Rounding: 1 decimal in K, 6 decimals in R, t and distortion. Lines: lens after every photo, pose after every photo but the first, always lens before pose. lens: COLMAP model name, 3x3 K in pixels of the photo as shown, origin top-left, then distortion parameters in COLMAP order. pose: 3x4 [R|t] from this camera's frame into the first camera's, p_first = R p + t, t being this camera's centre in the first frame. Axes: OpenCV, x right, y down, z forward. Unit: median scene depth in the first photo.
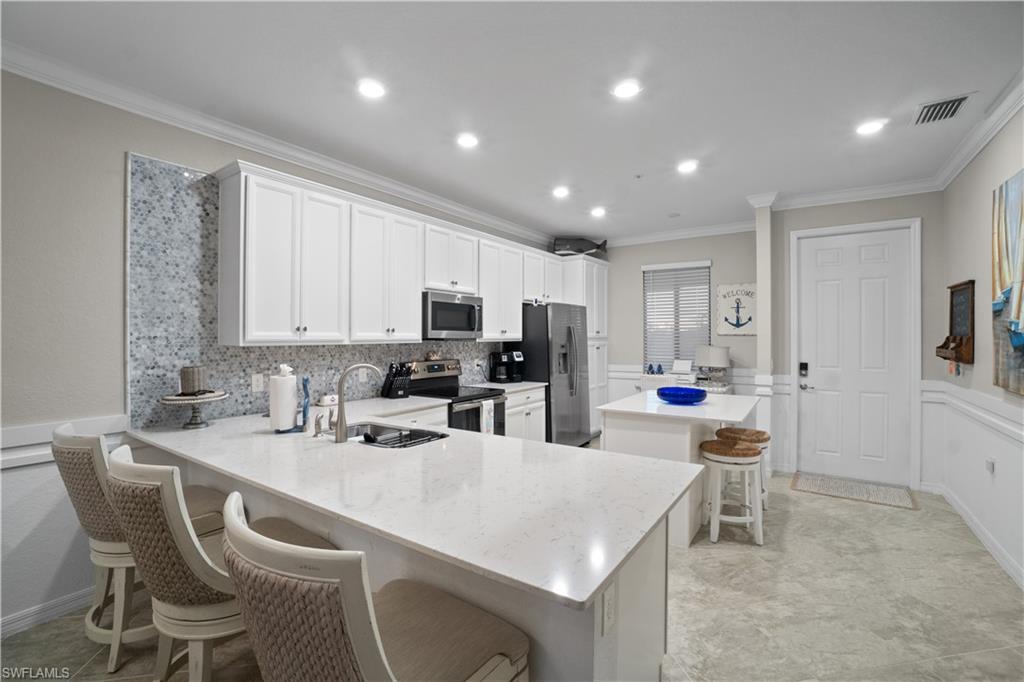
lens RADIAL K [[448.6, 0, 503.9], [0, 448.6, 337.5], [0, 0, 1]] dist [-0.056977, 0.019685]
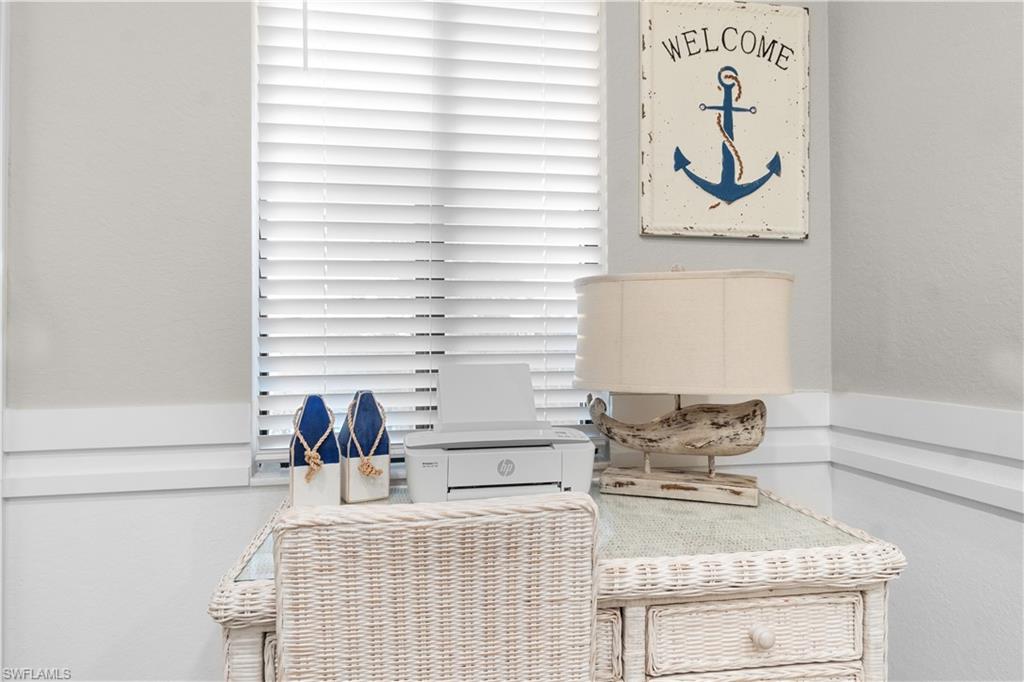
lens RADIAL K [[606.4, 0, 512.0], [0, 606.4, 341.0], [0, 0, 1]] dist [-0.000948, -0.000441]
pose [[0.714364, -0.000109, 0.699775, 0.381013], [0.006130, 0.999963, -0.006102, 0.069568], [-0.699748, 0.008649, 0.714338, 1.317699]]
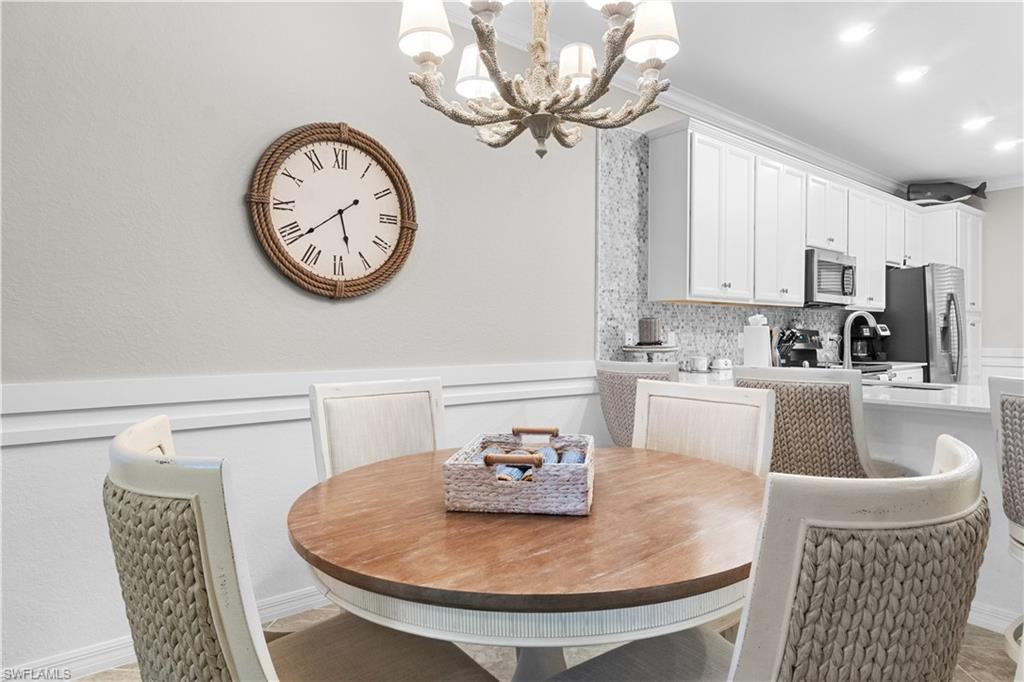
lens RADIAL K [[577.1, 0, 511.4], [0, 577.1, 327.6], [0, 0, 1]] dist [0.002808, 0.000264]
pose [[0.957327, 0.007208, -0.288918, -0.444196], [-0.008920, 0.999950, -0.004610, 0.069312], [0.288870, 0.006991, 0.957343, -0.296933]]
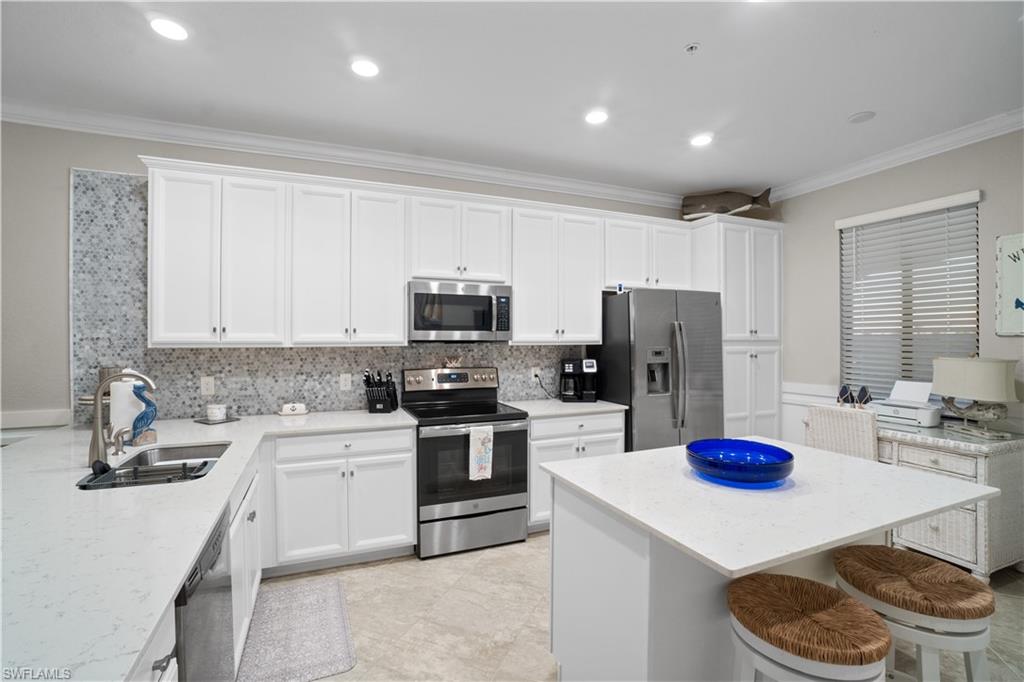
lens RADIAL K [[448.6, 0, 503.9], [0, 448.6, 337.5], [0, 0, 1]] dist [-0.056977, 0.019685]
pose [[0.843687, 0.000020, -0.536836, 0.425321], [-0.001841, 0.999994, -0.002855, -0.001373], [0.536832, 0.003397, 0.843682, 0.453400]]
